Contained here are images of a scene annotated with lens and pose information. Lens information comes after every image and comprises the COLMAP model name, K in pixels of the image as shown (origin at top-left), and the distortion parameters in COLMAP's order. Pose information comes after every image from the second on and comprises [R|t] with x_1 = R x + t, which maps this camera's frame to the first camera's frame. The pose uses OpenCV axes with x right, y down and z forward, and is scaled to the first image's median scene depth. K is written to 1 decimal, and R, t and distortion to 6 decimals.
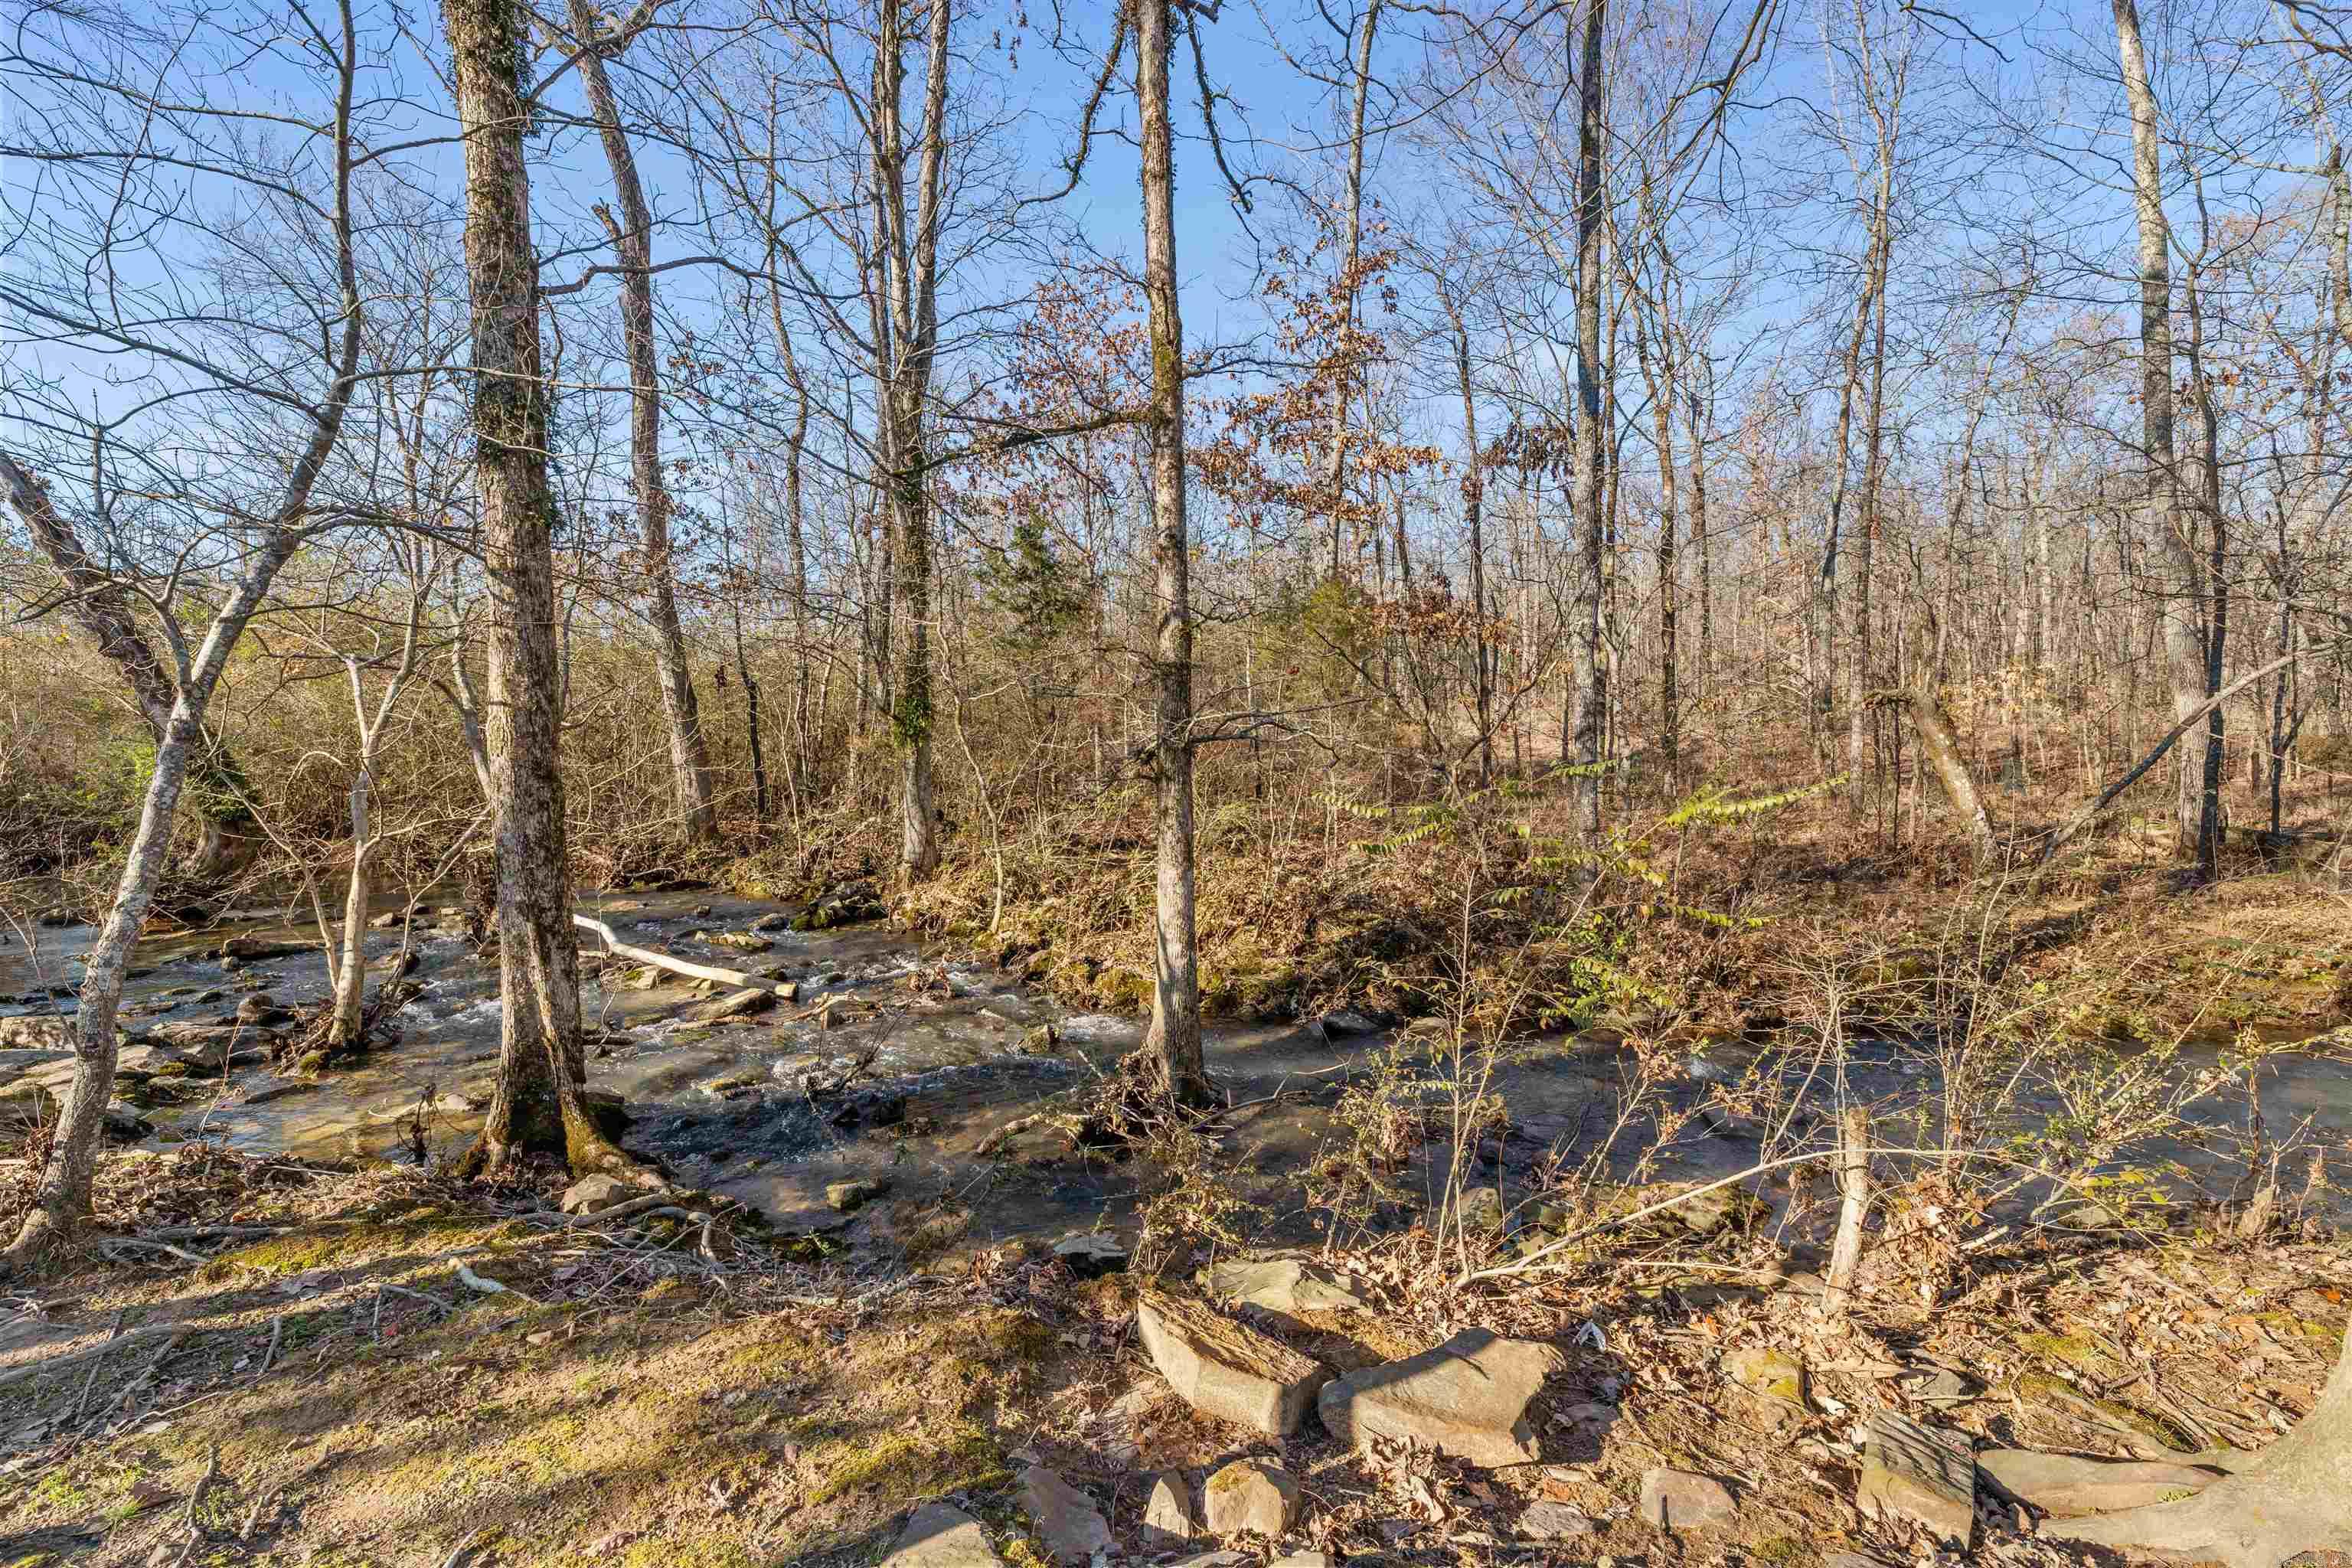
lens RADIAL K [[956.6, 0, 1169.2], [0, 956.6, 751.3], [0, 0, 1]] dist [0.009020, -0.002078]
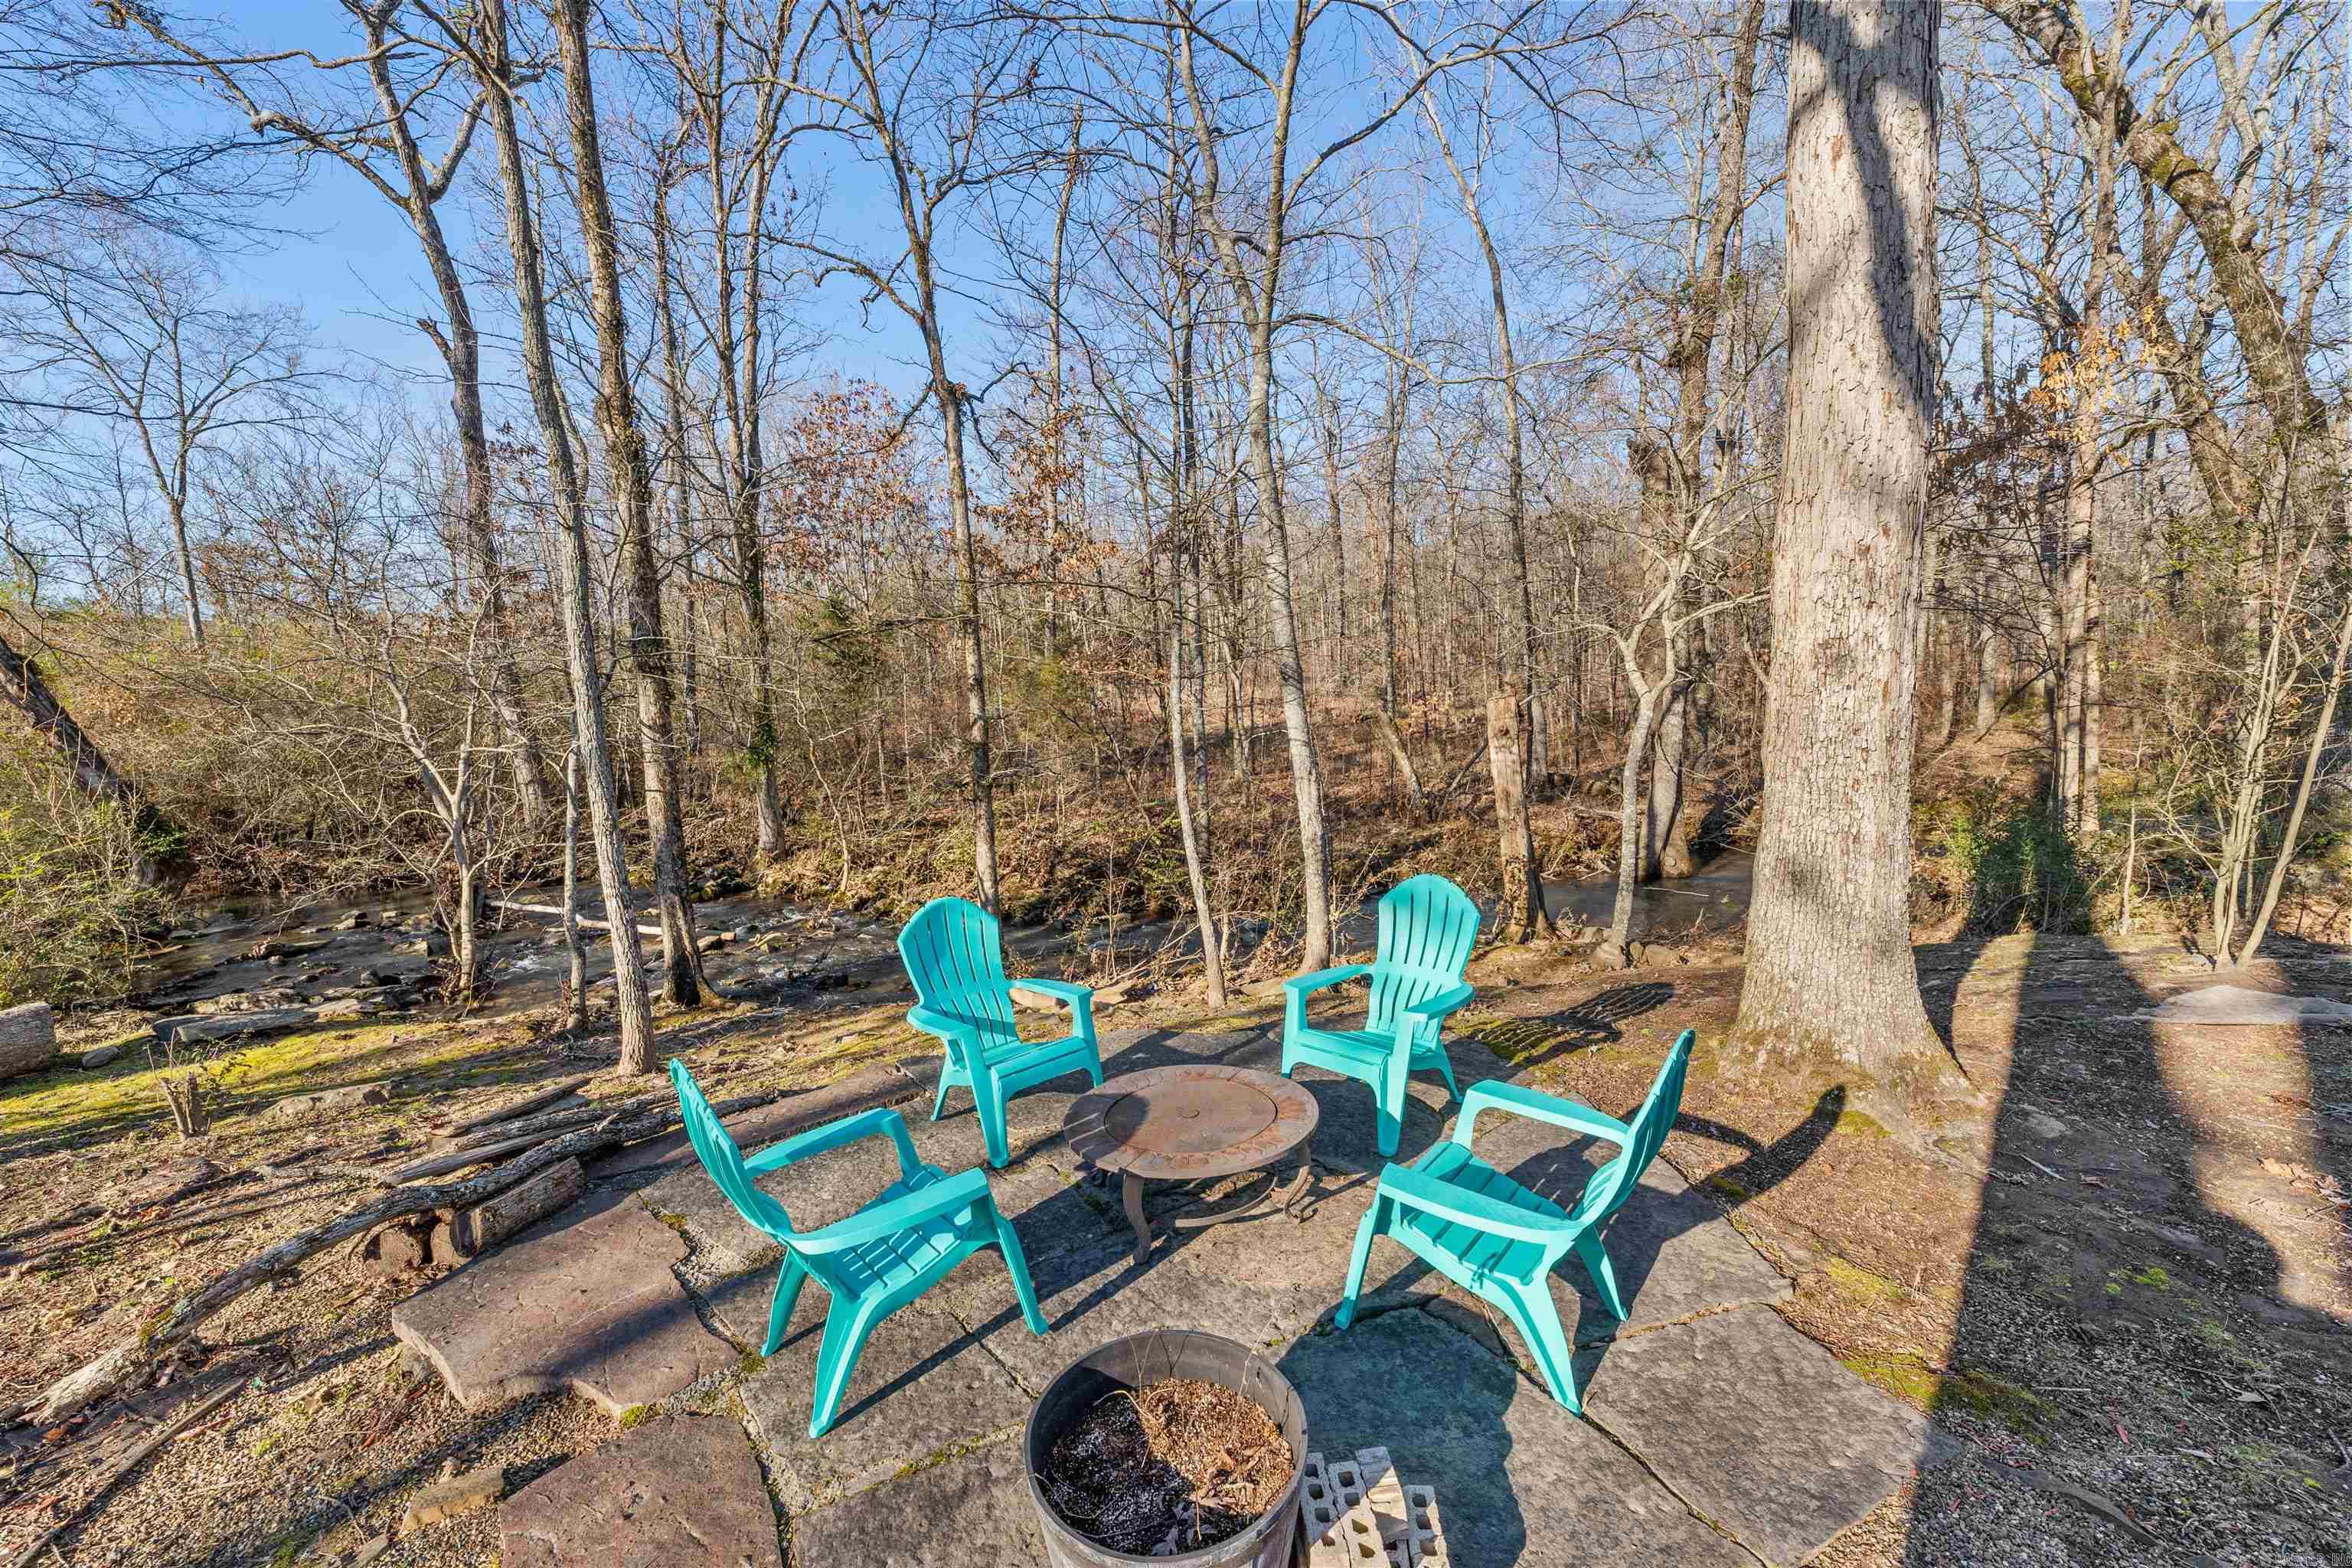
lens RADIAL K [[956.6, 0, 1165.7], [0, 956.6, 774.2], [0, 0, 1]] dist [0.009020, -0.002078]
pose [[0.959449, -0.055506, 0.276363, -0.112247], [0.034990, 0.996290, 0.078624, -0.106693], [-0.279702, -0.065766, 0.957832, -0.639669]]
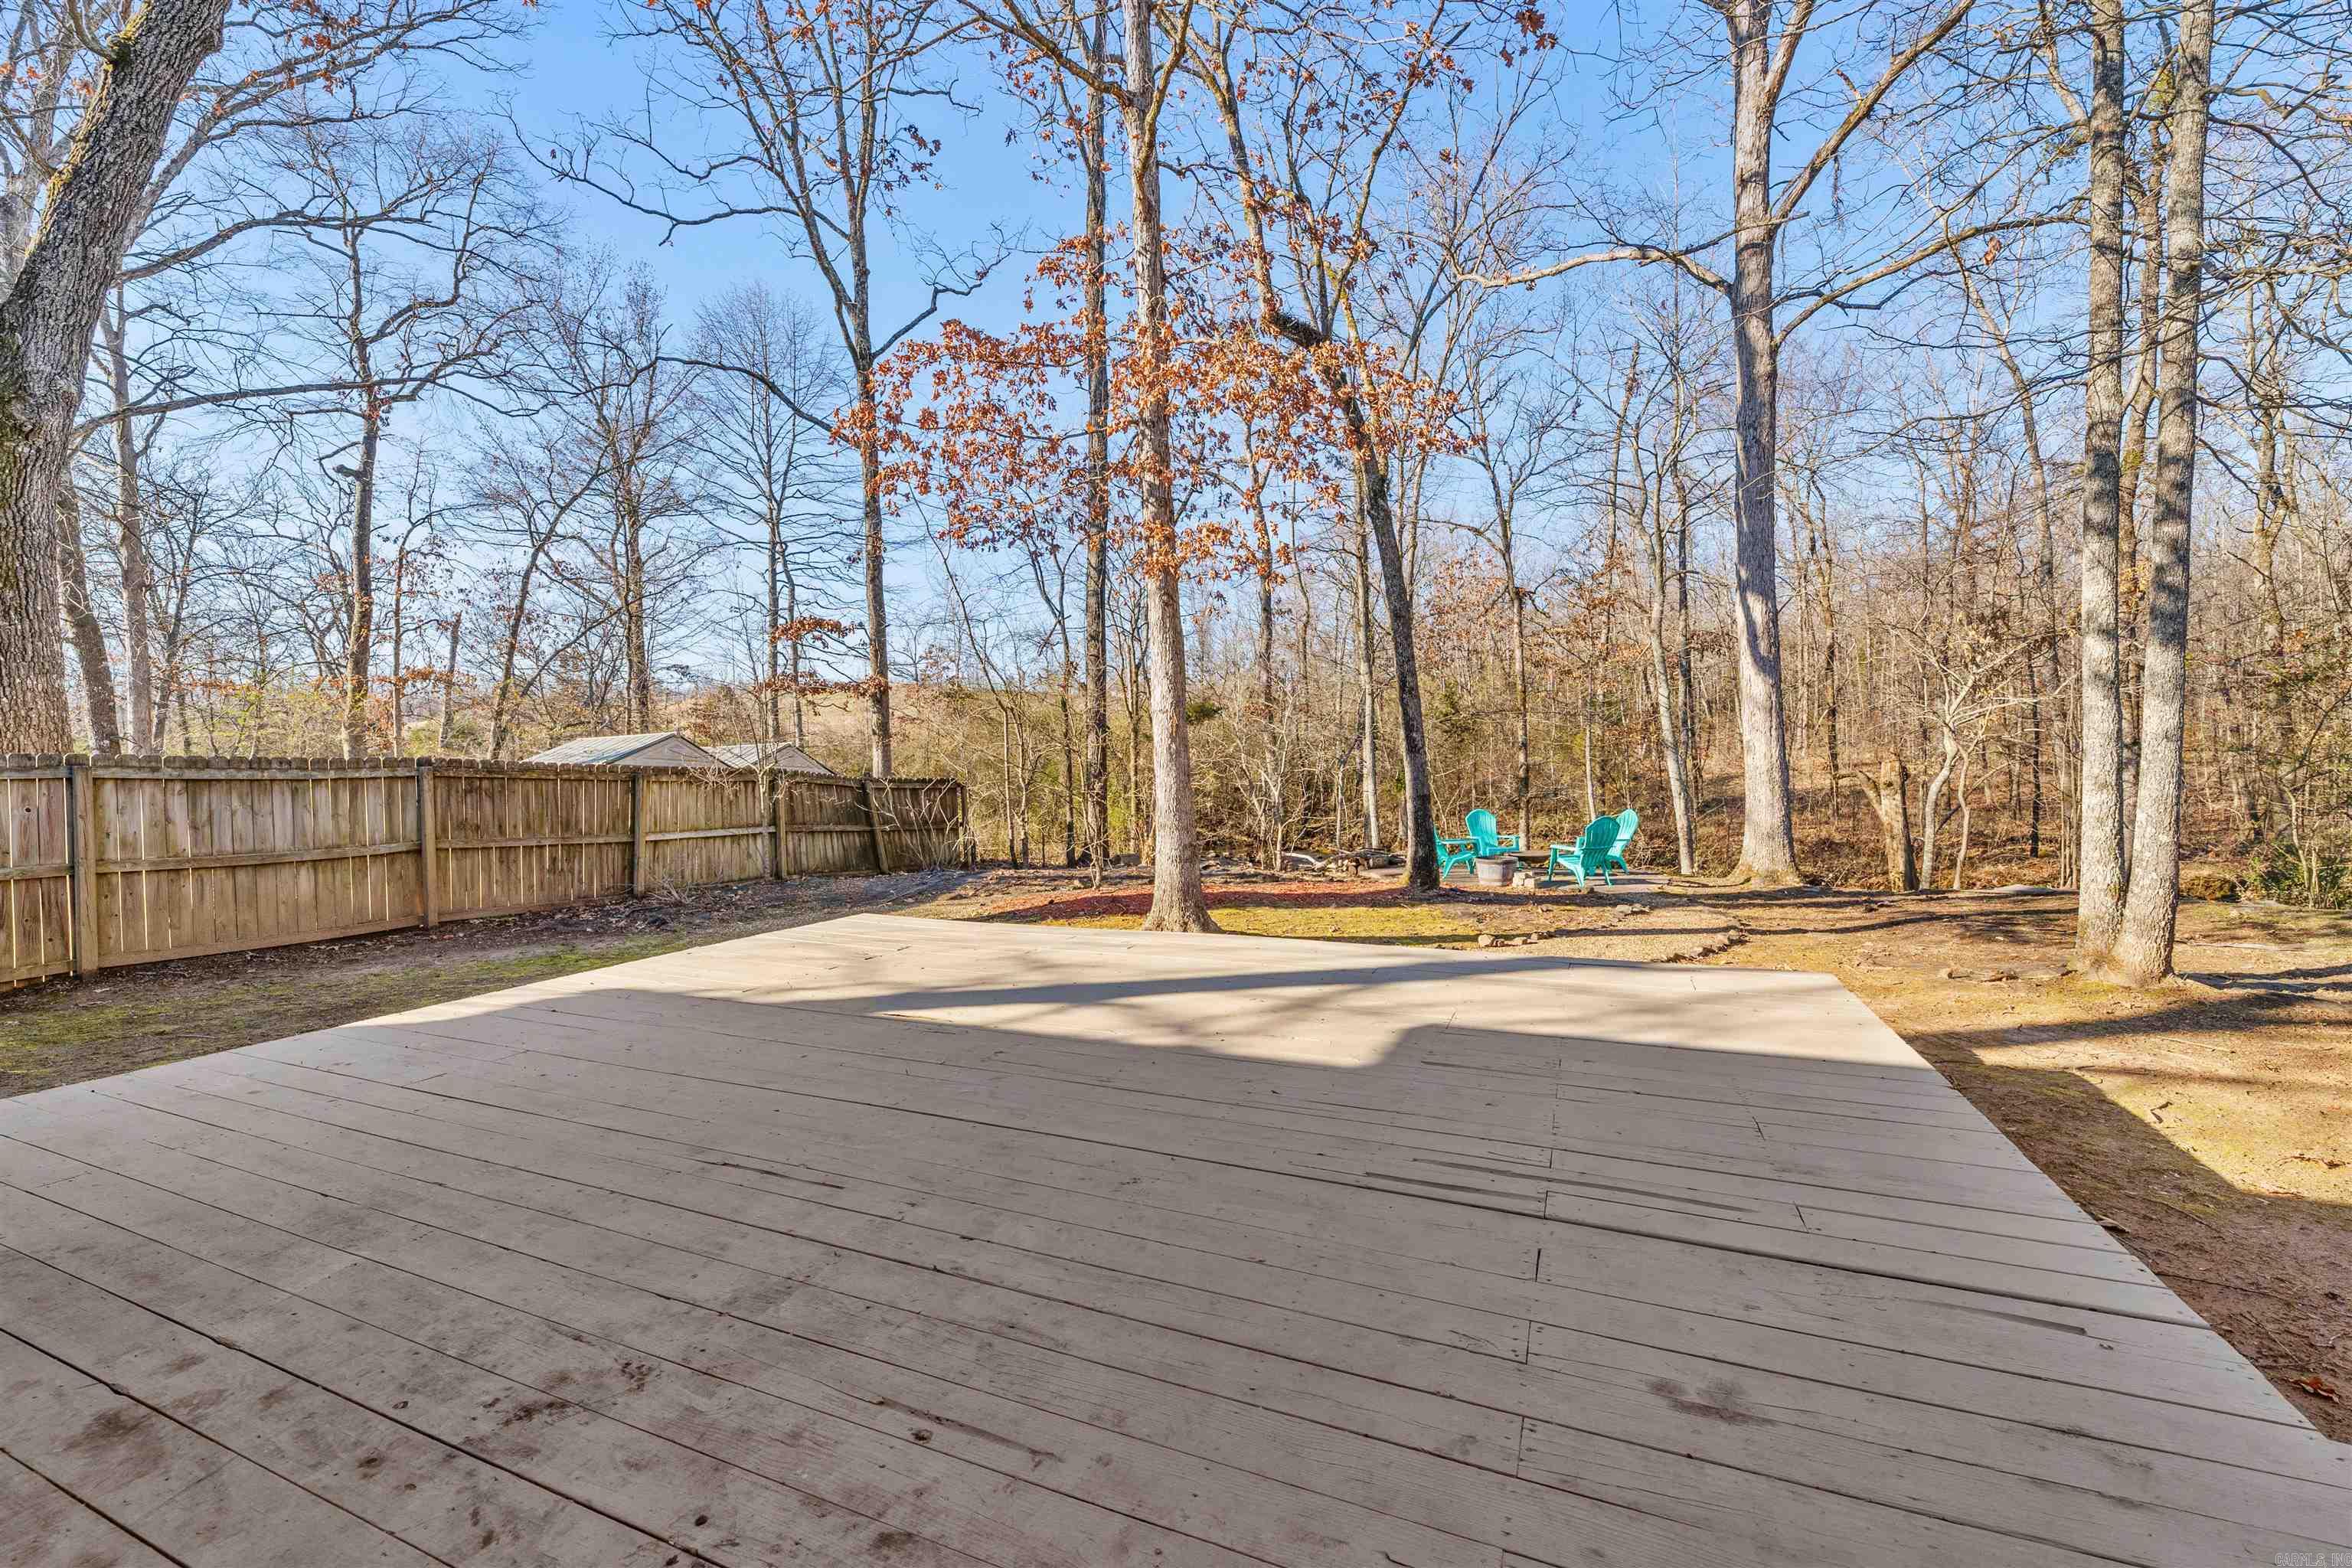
lens RADIAL K [[956.6, 0, 1169.8], [0, 956.6, 769.2], [0, 0, 1]] dist [0.009020, -0.002078]
pose [[0.945874, -0.006722, -0.324464, -0.054088], [0.010331, 0.999902, 0.009401, -0.109512], [0.324369, -0.012244, 0.945851, -1.834250]]
